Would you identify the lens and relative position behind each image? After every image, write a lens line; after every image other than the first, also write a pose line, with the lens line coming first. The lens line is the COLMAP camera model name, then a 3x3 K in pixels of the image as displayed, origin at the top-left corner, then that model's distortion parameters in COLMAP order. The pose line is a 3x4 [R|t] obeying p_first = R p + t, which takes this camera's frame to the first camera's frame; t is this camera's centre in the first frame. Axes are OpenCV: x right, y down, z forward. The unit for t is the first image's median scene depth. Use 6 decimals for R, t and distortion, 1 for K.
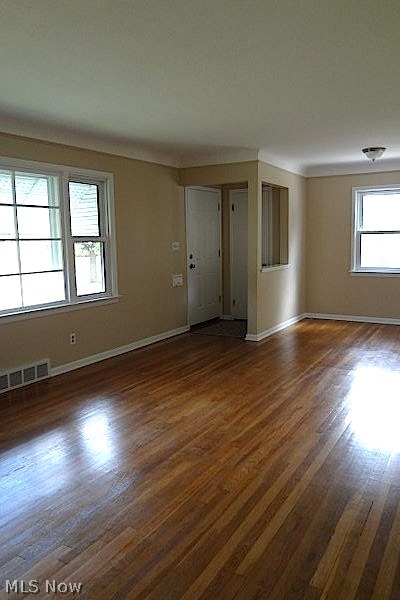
lens RADIAL K [[443.8, 0, 197.9], [0, 443.8, 295.3], [0, 0, 1]] dist [-0.047191, 0.008558]
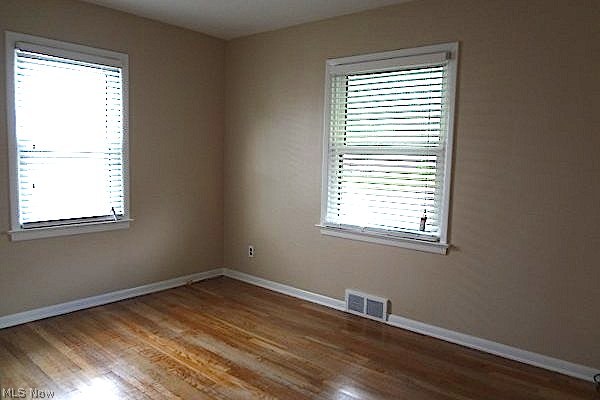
lens RADIAL K [[443.8, 0, 300.0], [0, 443.8, 198.5], [0, 0, 1]] dist [-0.047191, 0.008558]
pose [[-0.132837, 0.113396, -0.984630, 0.426443], [-0.151646, 0.979412, 0.133253, -0.111175], [0.979468, 0.167016, -0.112906, 0.895570]]
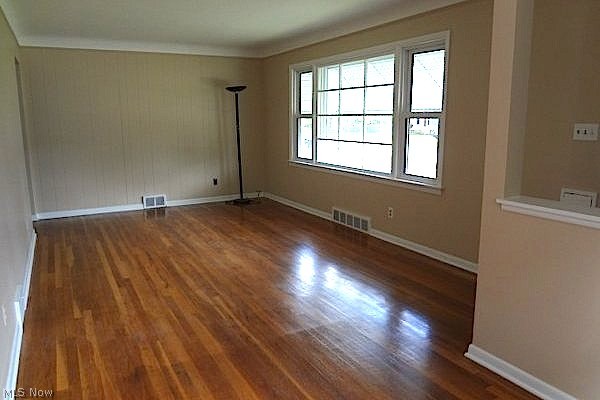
lens RADIAL K [[443.8, 0, 300.0], [0, 443.8, 198.5], [0, 0, 1]] dist [-0.047191, 0.008558]
pose [[-0.487500, 0.173563, -0.855699, 0.723798], [-0.101043, 0.962244, 0.252738, -0.179281], [0.867257, 0.209672, -0.451556, 1.330111]]
